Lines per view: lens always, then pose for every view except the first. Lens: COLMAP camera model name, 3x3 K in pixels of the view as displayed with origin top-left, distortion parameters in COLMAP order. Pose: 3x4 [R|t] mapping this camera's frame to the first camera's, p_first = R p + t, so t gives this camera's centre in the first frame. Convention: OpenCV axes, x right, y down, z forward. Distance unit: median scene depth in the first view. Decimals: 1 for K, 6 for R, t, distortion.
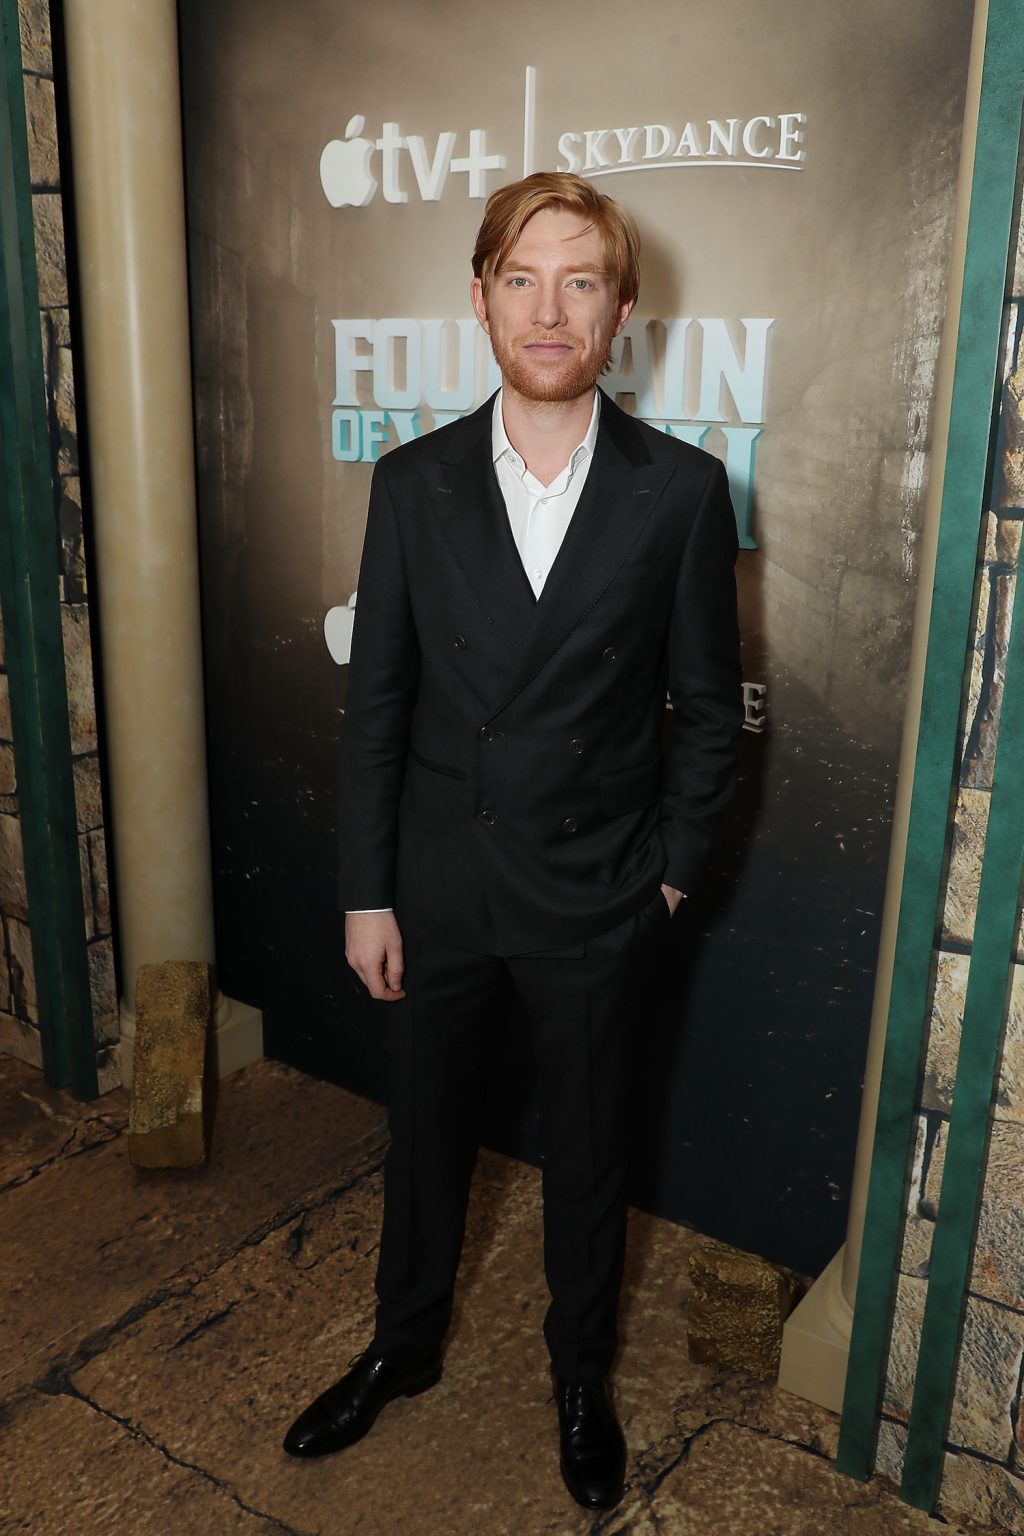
lens RADIAL K [[1374.4, 0, 534.8], [0, 1374.4, 765.6], [0, 0, 1]] dist [-0.051905, 0.029895]
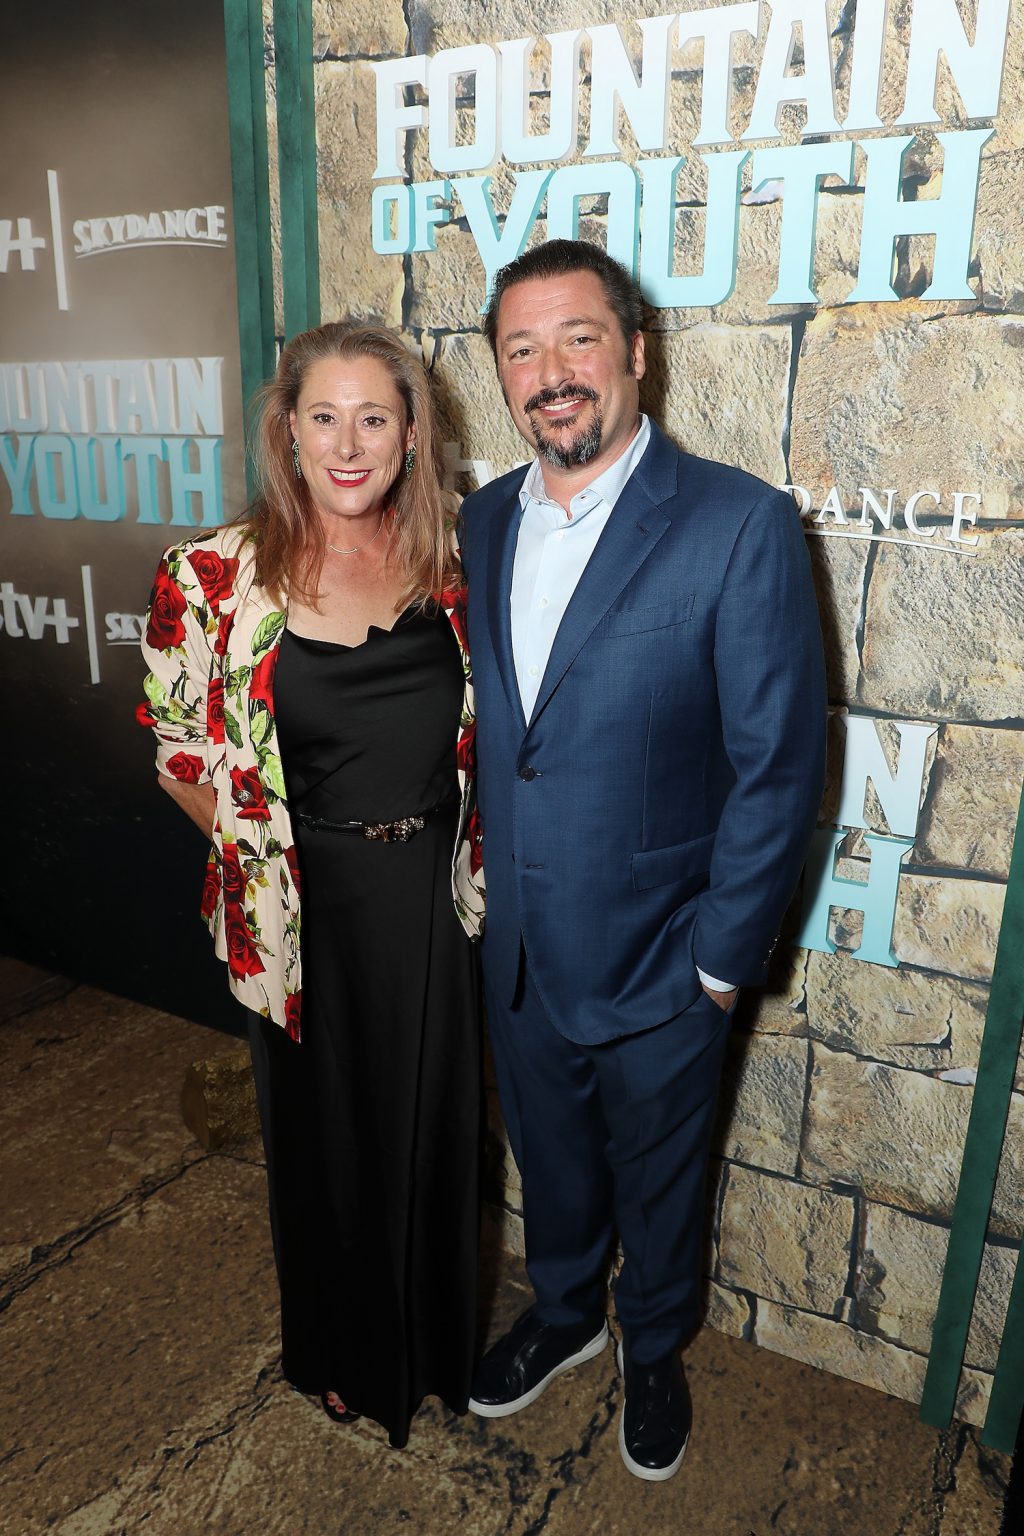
lens RADIAL K [[1201.4, 0, 531.8], [0, 1201.4, 818.6], [0, 0, 1]] dist [-0.064945, 0.034801]
pose [[0.996352, -0.035831, 0.077457, 0.362074], [0.032195, 0.998343, 0.047688, 0.084385], [-0.079037, -0.045020, 0.995855, -0.221212]]
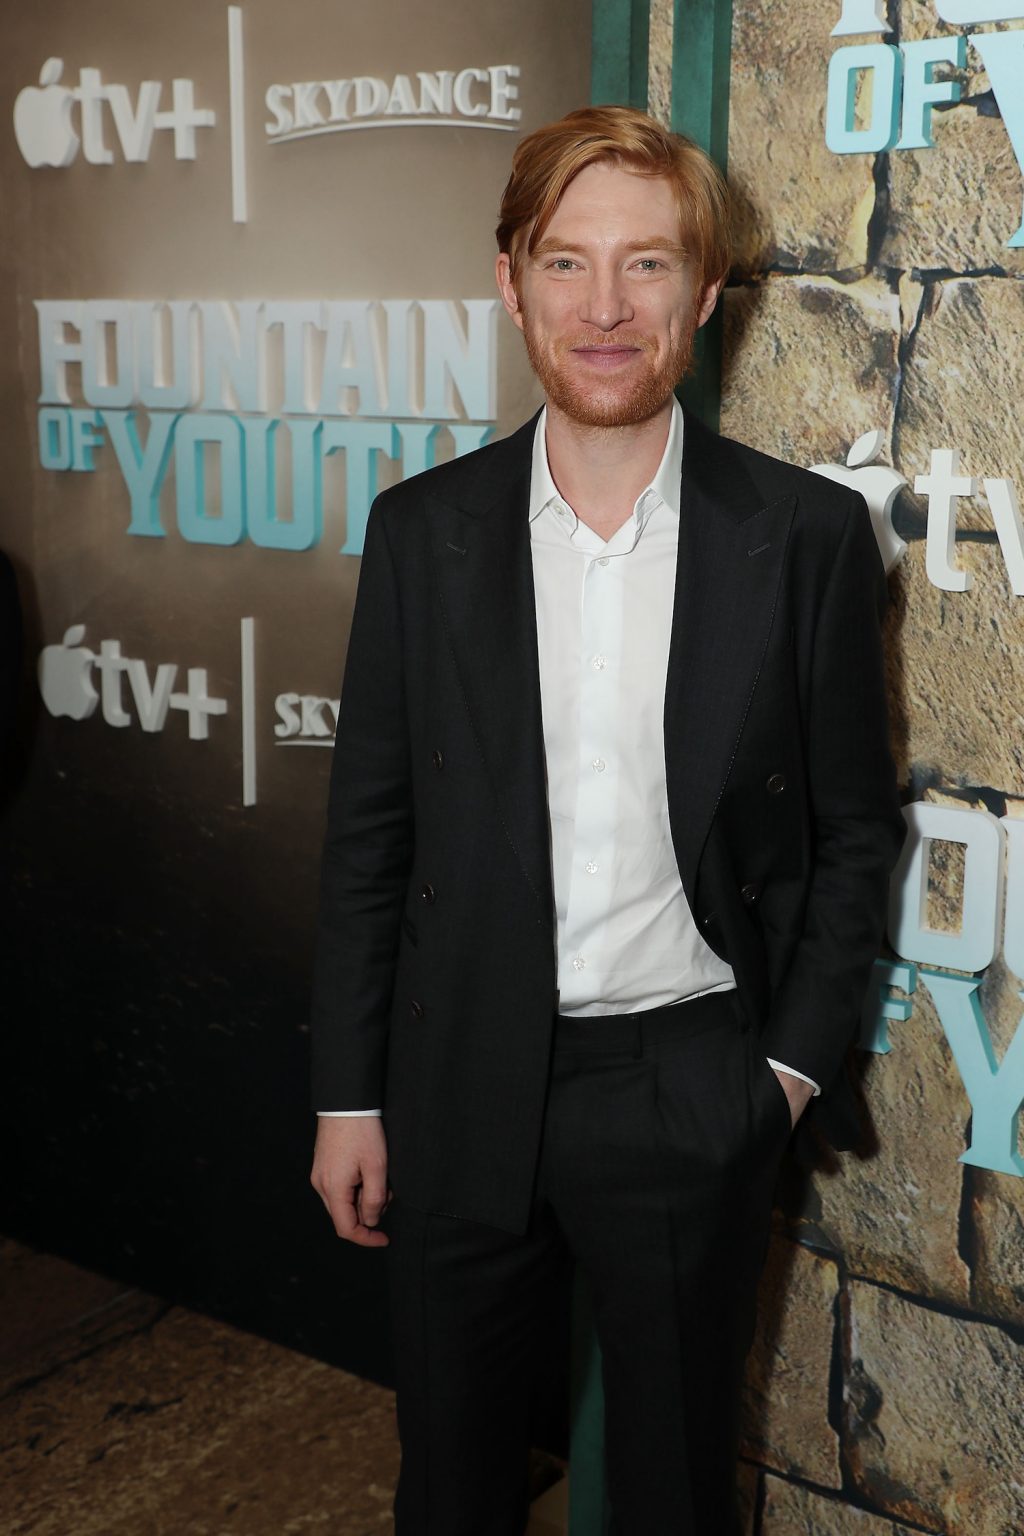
lens RADIAL K [[2016.3, 0, 550.0], [0, 2016.3, 736.1], [0, 0, 1]] dist [0.108132, 0.018335]
pose [[0.999629, -0.009913, -0.025367, 0.227669], [0.007615, 0.995989, -0.089156, 0.059865], [0.026149, 0.088930, 0.995695, -0.242072]]
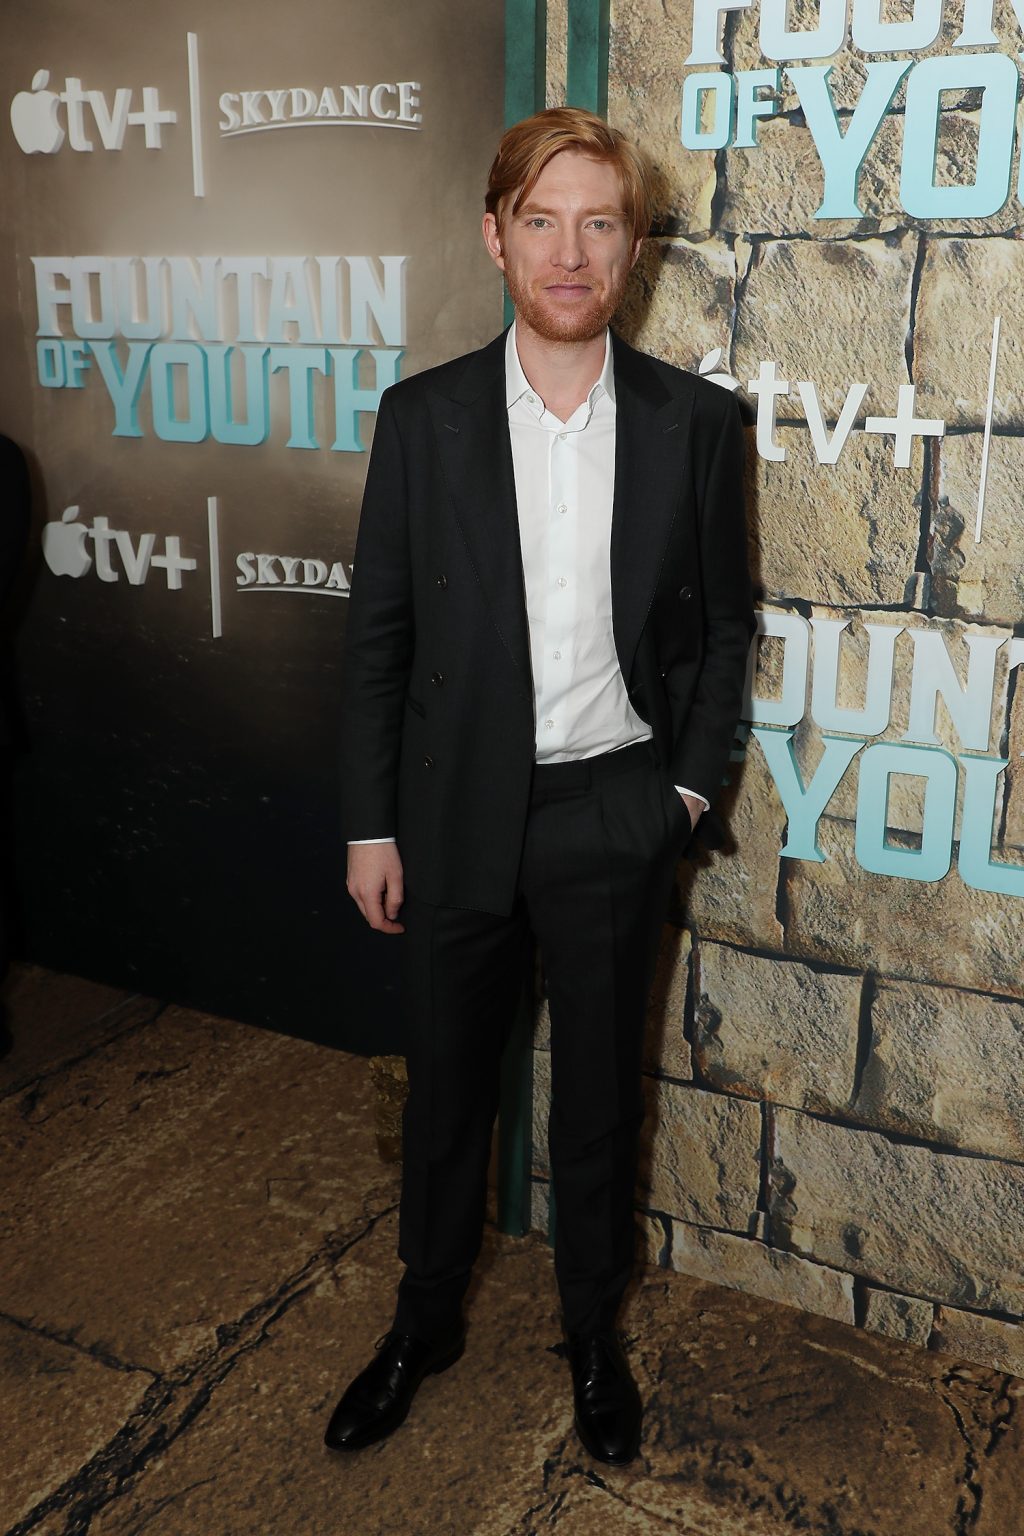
lens RADIAL K [[1478.7, 0, 571.8], [0, 1478.7, 702.8], [0, 0, 1]] dist [-0.005404, 0.038828]
pose [[0.989884, -0.044561, 0.134699, 0.121949], [0.046948, 0.998791, -0.014595, 0.078135], [-0.133886, 0.020771, 0.990779, -0.259712]]
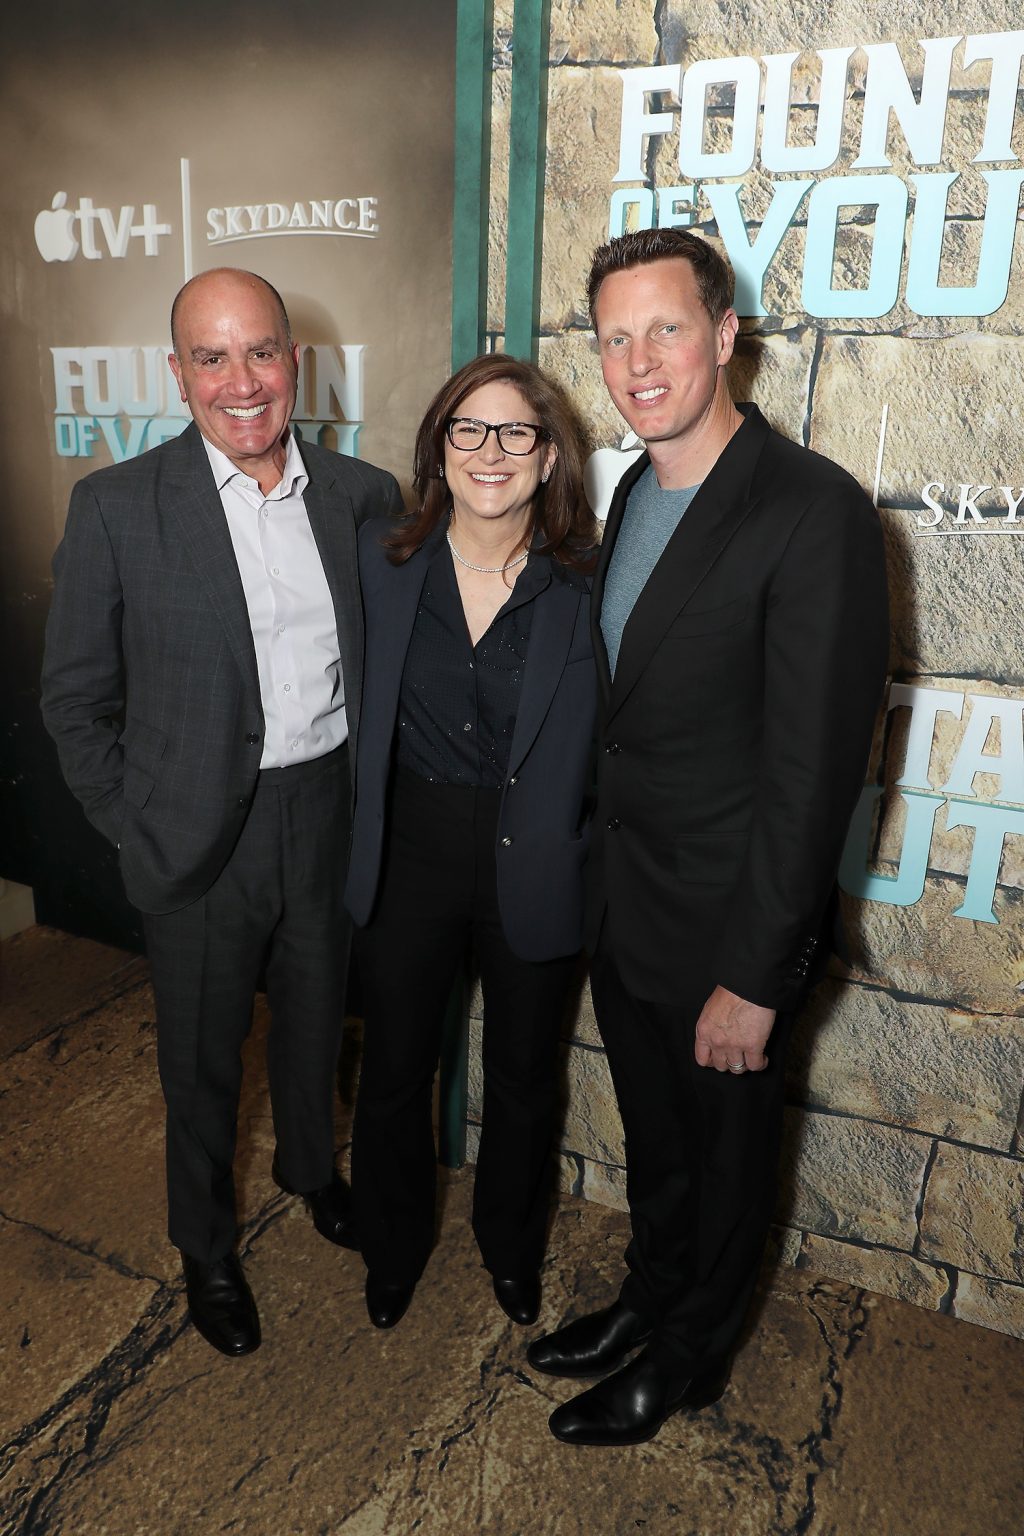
lens RADIAL K [[1171.9, 0, 464.8], [0, 1171.9, 749.1], [0, 0, 1]] dist [-0.067167, 0.037207]
pose [[0.991825, -0.044119, 0.119734, 0.112215], [0.040854, 0.998727, 0.029589, 0.047642], [-0.120887, -0.024455, 0.992365, -0.181330]]
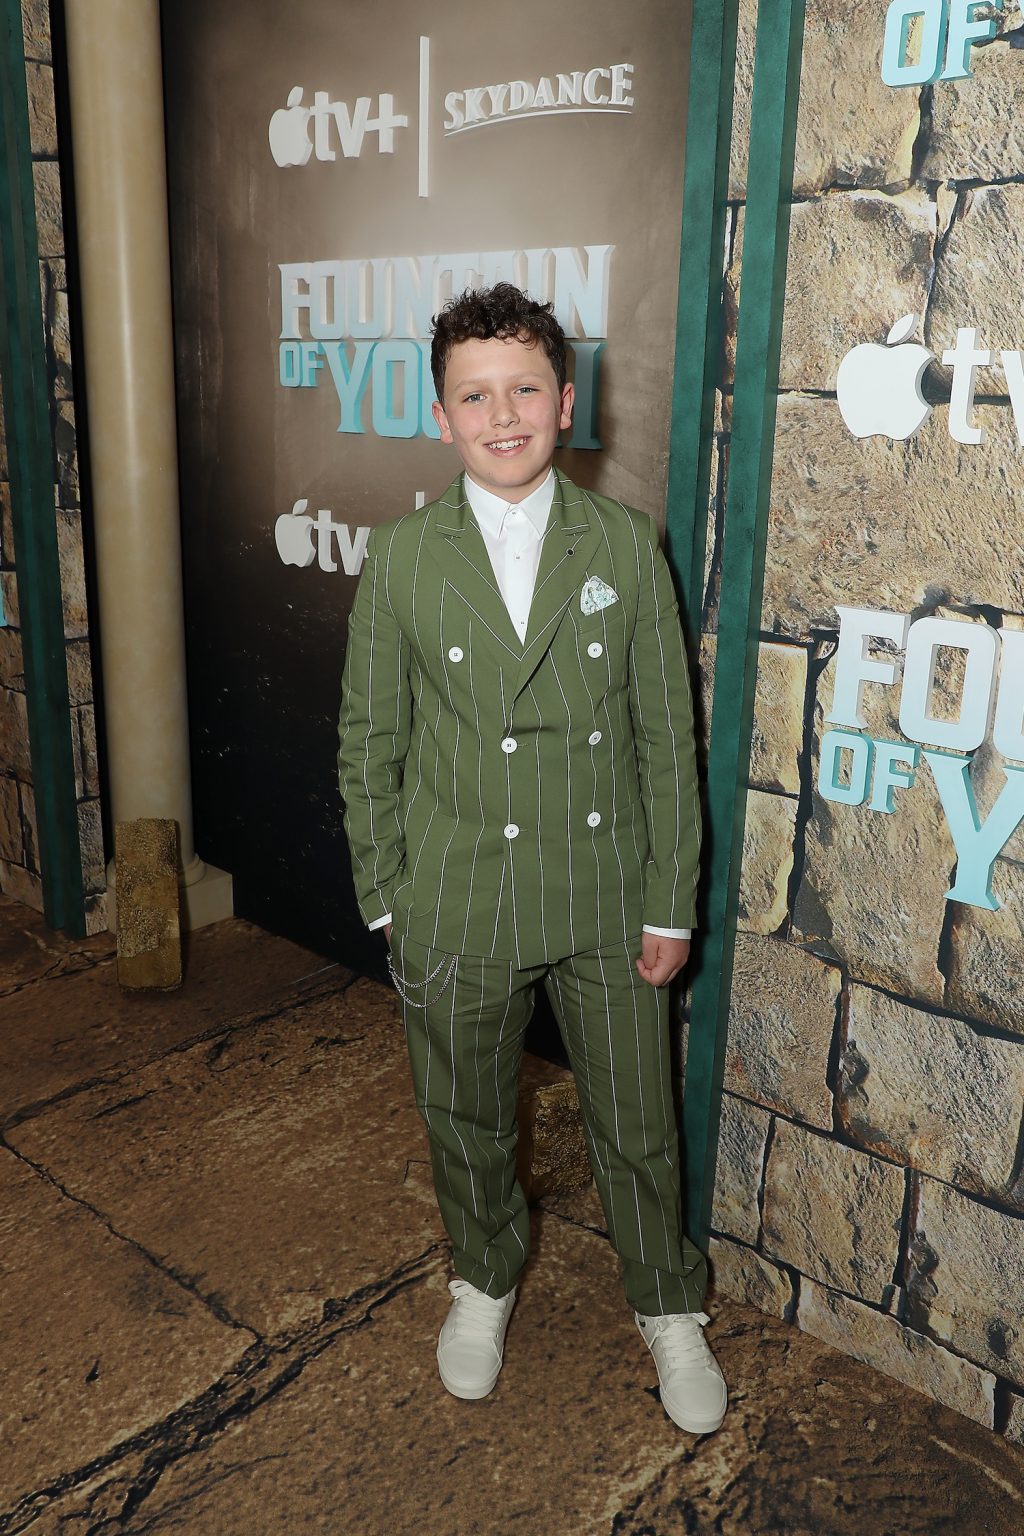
lens RADIAL K [[1322.2, 0, 489.4], [0, 1322.2, 741.5], [0, 0, 1]] dist [-0.051318, 0.039434]
pose [[0.990723, 0.032211, -0.132026, 0.222769], [-0.033051, 0.999445, -0.004175, 0.092441], [0.131818, 0.008500, 0.991238, -0.097325]]
